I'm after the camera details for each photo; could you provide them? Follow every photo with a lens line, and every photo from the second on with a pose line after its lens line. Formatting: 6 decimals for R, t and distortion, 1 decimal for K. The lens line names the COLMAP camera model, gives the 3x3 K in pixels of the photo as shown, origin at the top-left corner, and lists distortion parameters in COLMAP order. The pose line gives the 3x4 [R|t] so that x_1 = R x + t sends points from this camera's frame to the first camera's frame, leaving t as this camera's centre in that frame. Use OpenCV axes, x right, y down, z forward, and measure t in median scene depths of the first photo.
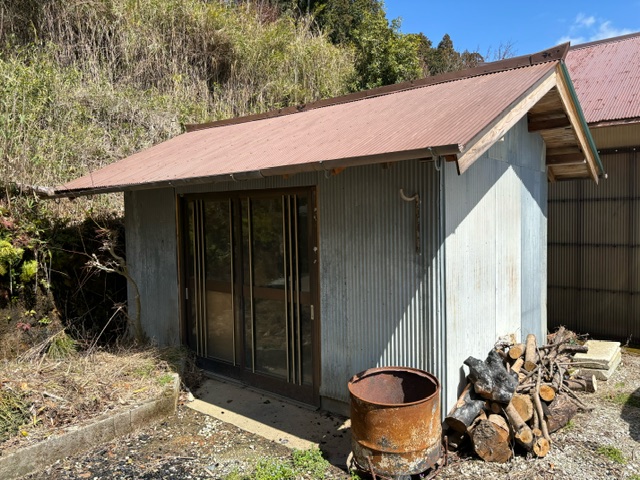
lens RADIAL K [[485.8, 0, 320.0], [0, 485.8, 240.0], [0, 0, 1]] dist [0.132195, -0.128958]
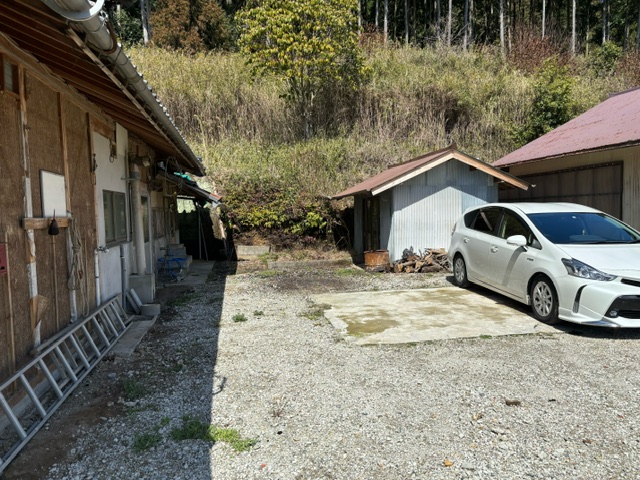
lens RADIAL K [[485.8, 0, 320.0], [0, 485.8, 240.0], [0, 0, 1]] dist [0.132195, -0.128958]
pose [[0.756438, 0.038448, -0.652934, 1.172319], [-0.028759, 0.999260, 0.025522, 0.070512], [0.653433, -0.000528, 0.756985, -1.080682]]
